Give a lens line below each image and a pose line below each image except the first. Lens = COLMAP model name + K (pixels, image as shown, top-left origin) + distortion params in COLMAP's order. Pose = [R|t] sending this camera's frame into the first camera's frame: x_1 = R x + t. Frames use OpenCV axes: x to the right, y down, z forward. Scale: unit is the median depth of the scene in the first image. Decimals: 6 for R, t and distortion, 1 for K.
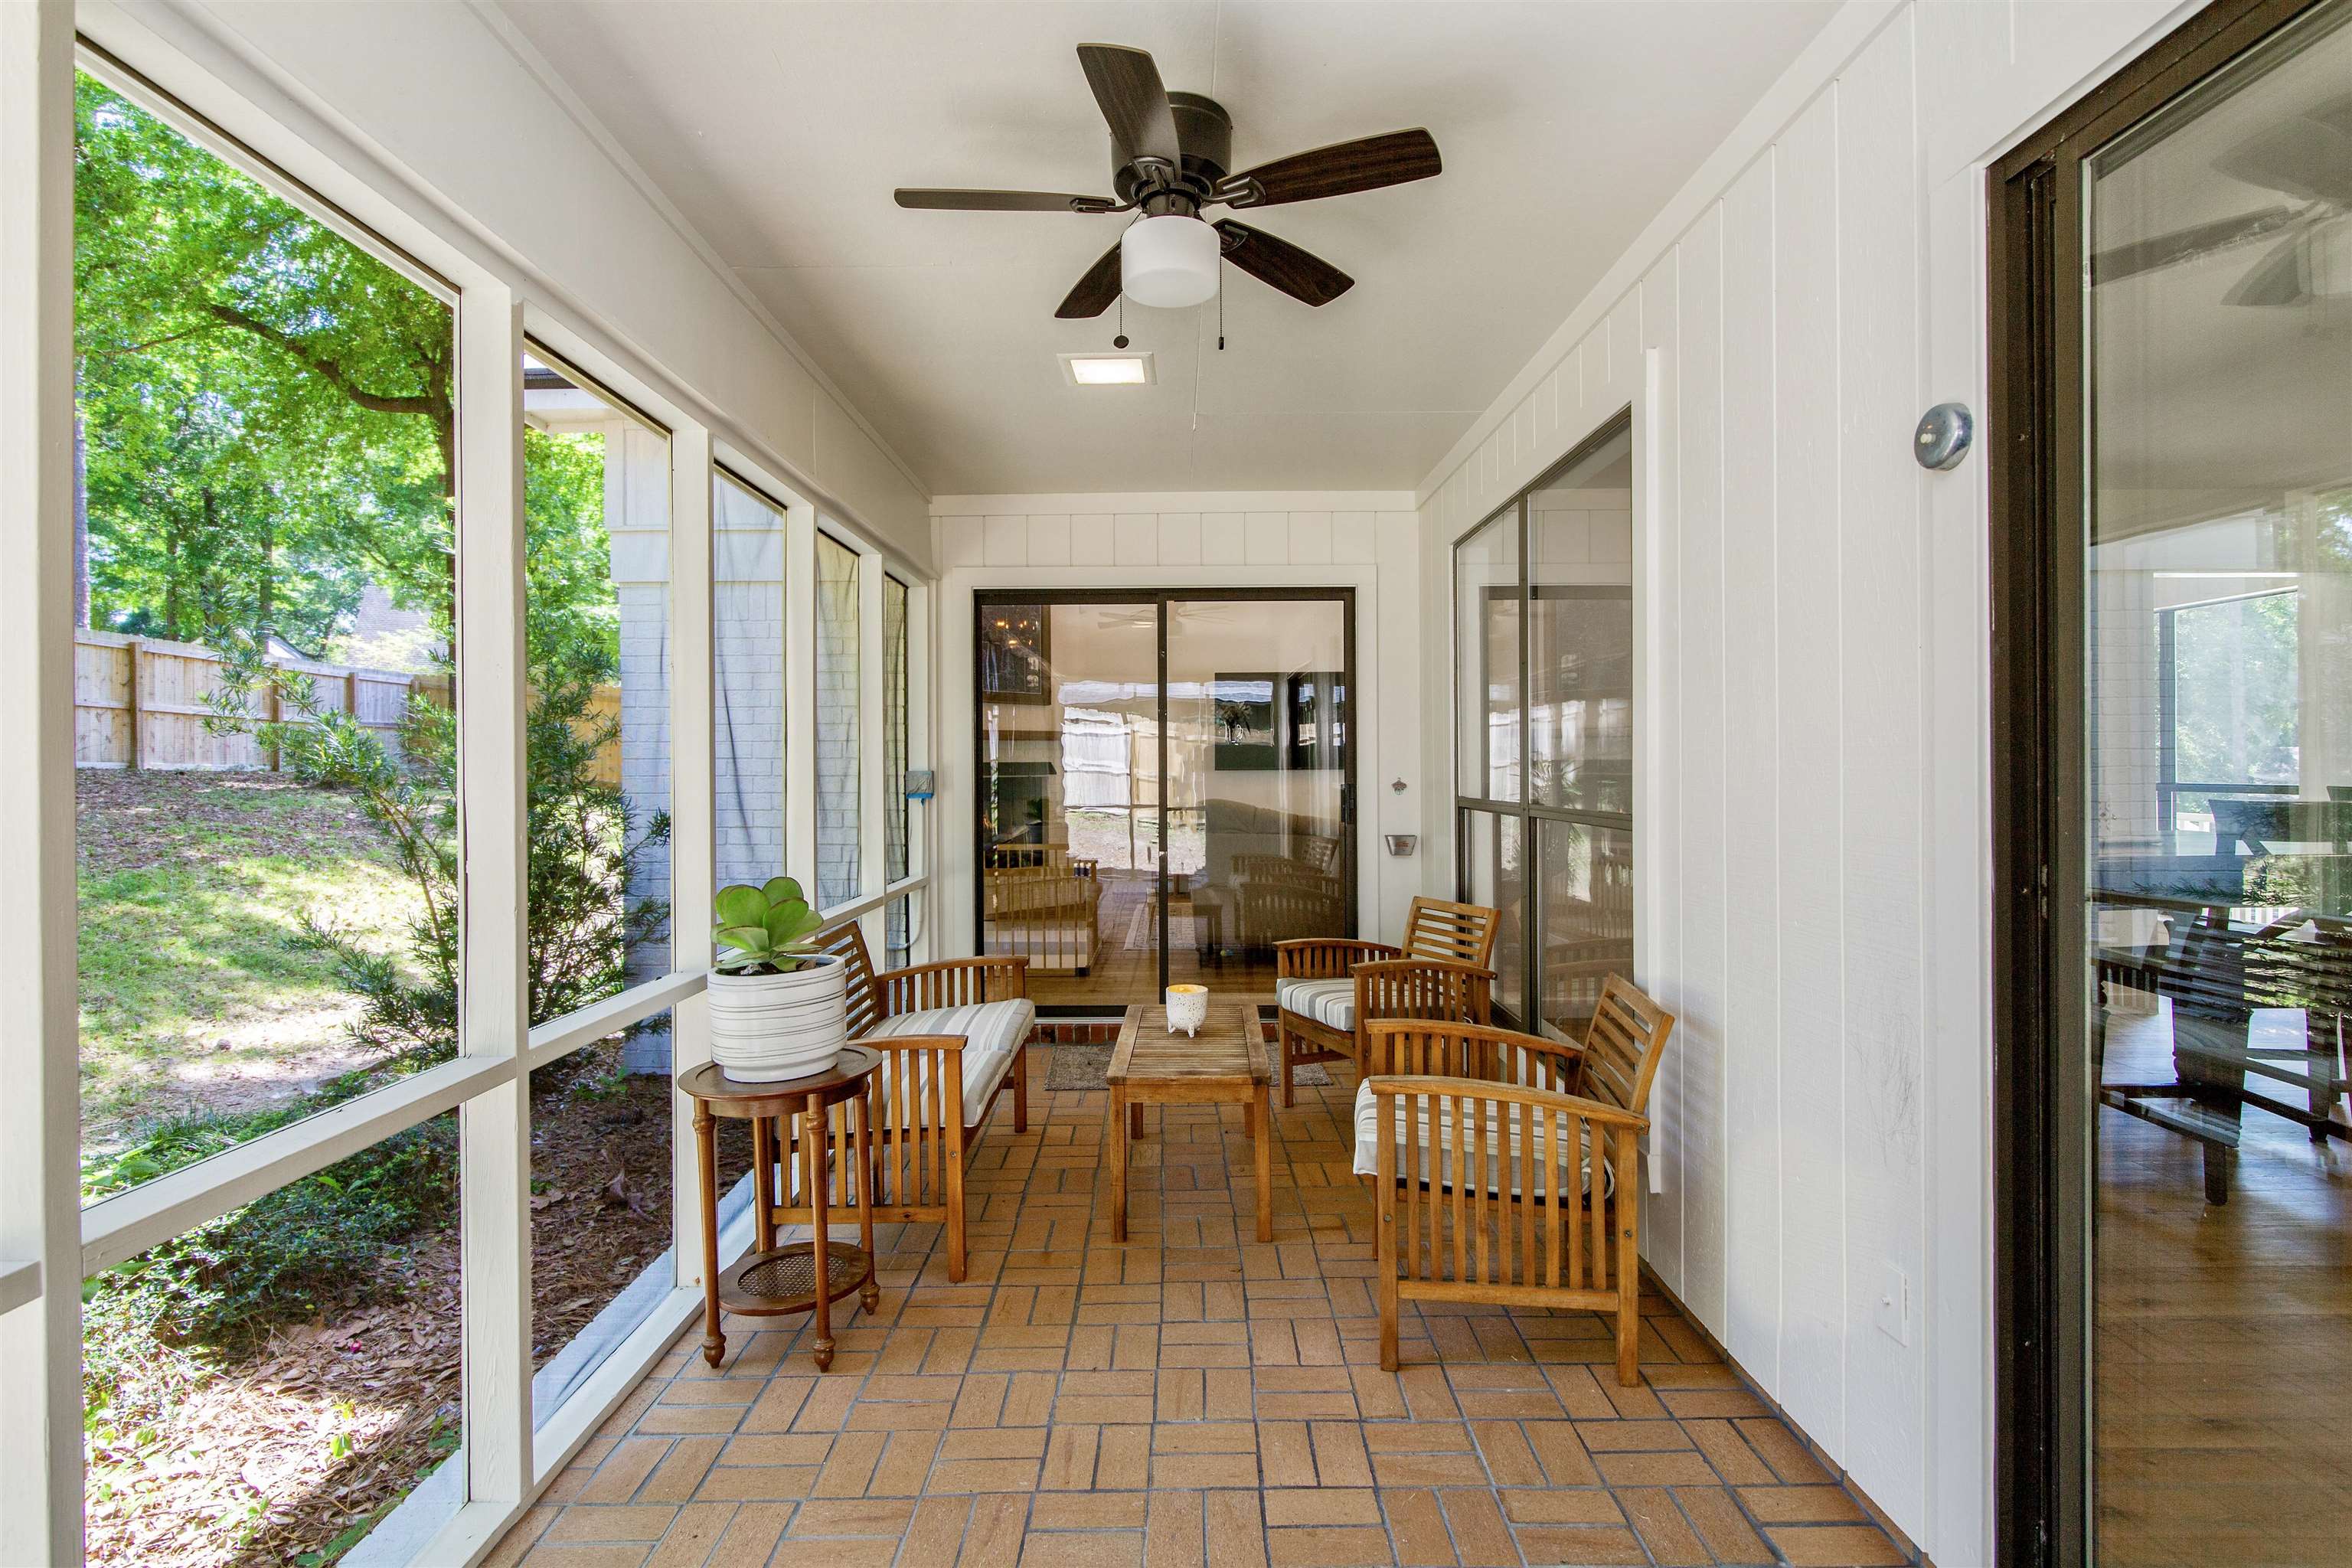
lens RADIAL K [[1158.9, 0, 1171.7], [0, 1158.9, 771.7], [0, 0, 1]] dist [0.004136, -0.000772]
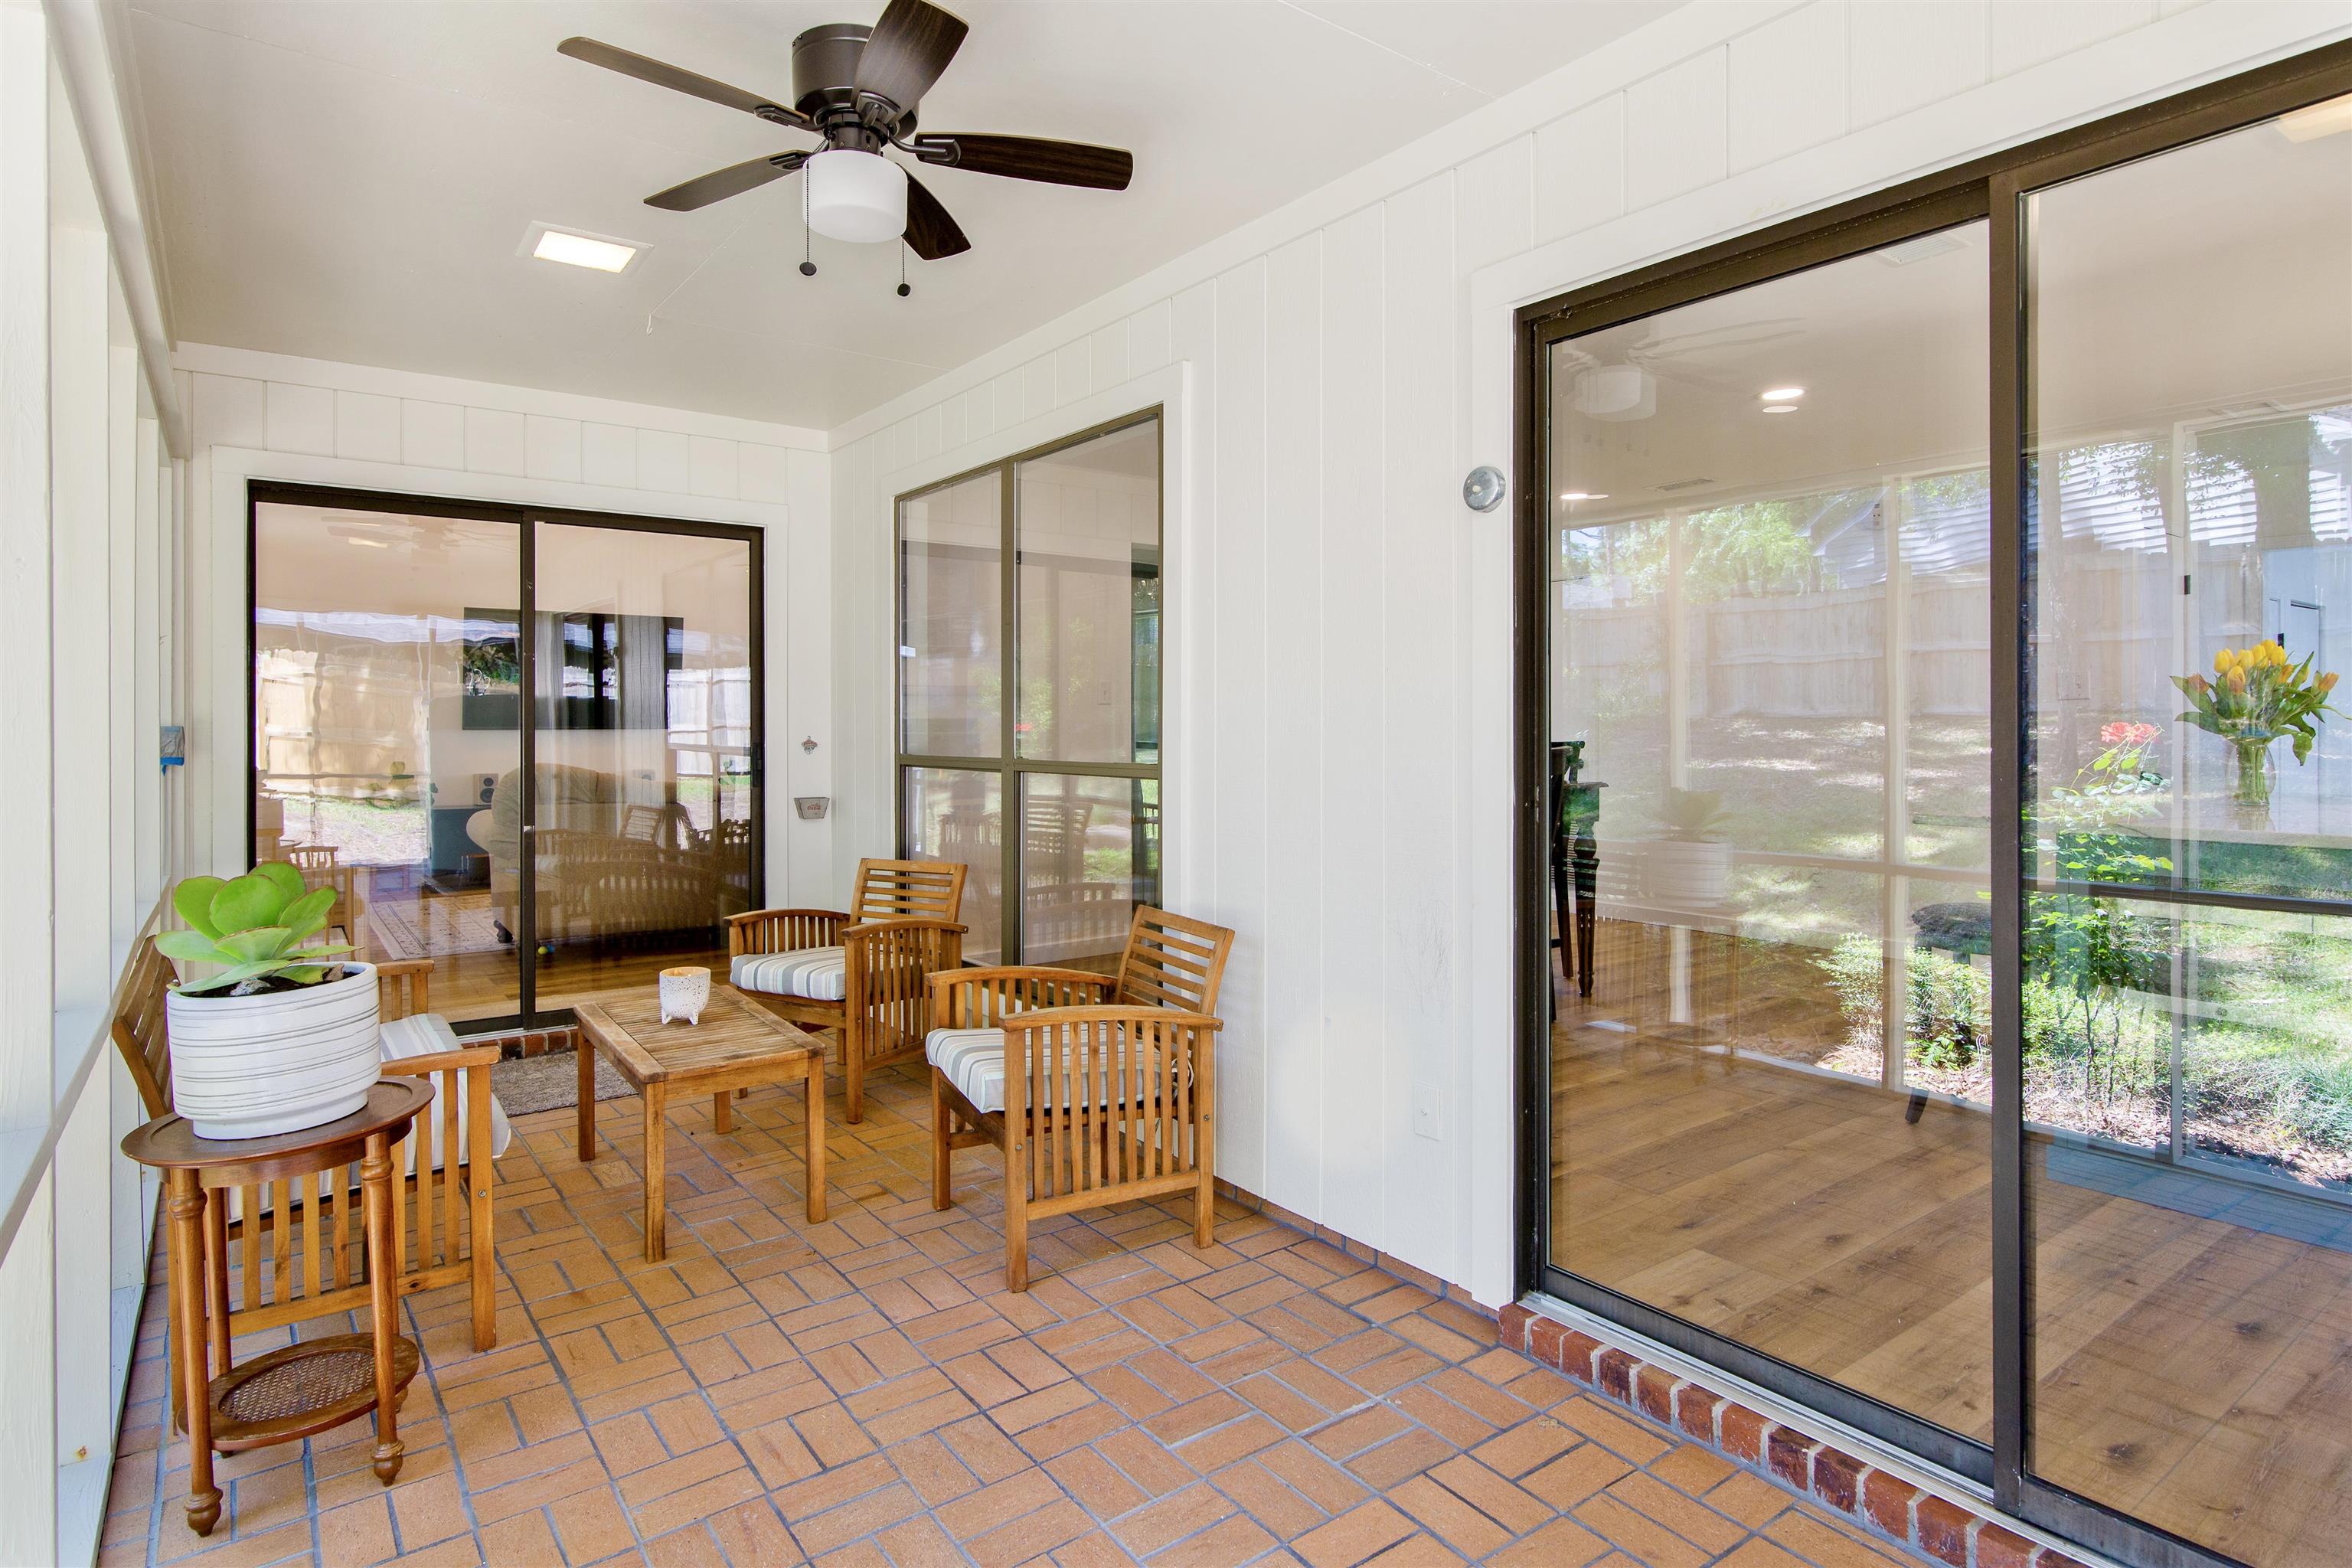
lens RADIAL K [[1249.8, 0, 1230.9], [0, 1249.8, 738.7], [0, 0, 1]] dist [0.006742, -0.002300]
pose [[0.792688, -0.002139, 0.609624, -0.351979], [-0.000434, 0.999992, 0.004074, 0.007564], [-0.609627, -0.003494, 0.792681, -0.019668]]
